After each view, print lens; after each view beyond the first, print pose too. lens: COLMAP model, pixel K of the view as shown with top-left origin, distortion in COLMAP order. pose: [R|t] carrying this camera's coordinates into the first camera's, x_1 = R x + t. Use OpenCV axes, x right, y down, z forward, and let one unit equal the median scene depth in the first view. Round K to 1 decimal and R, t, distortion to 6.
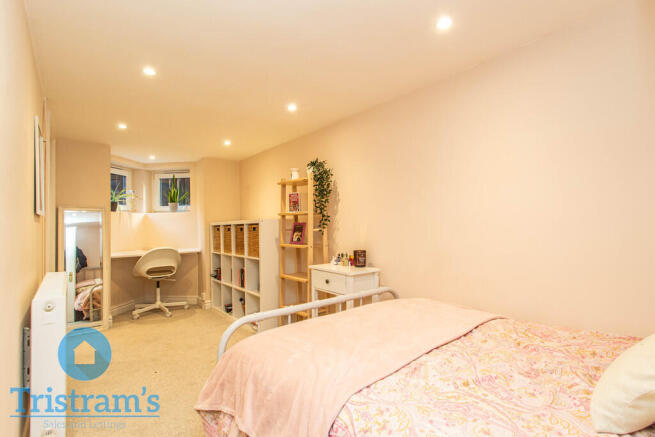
lens RADIAL K [[325.9, 0, 327.5], [0, 325.9, 218.5], [0, 0, 1]] dist [0.000141, 0.000012]
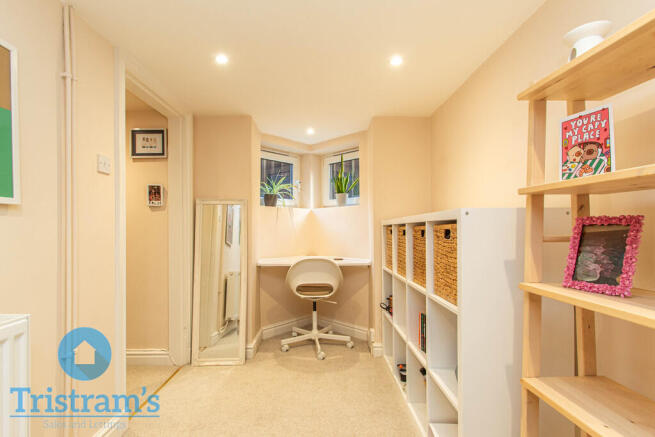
lens RADIAL K [[314.7, 0, 327.3], [0, 314.7, 229.0], [0, 0, 1]] dist [-0.000343, -0.000113]
pose [[0.802515, 0.017899, -0.596363, -0.085792], [-0.000714, 0.999578, 0.029041, 0.011816], [0.596631, -0.022880, 0.802189, 0.467001]]
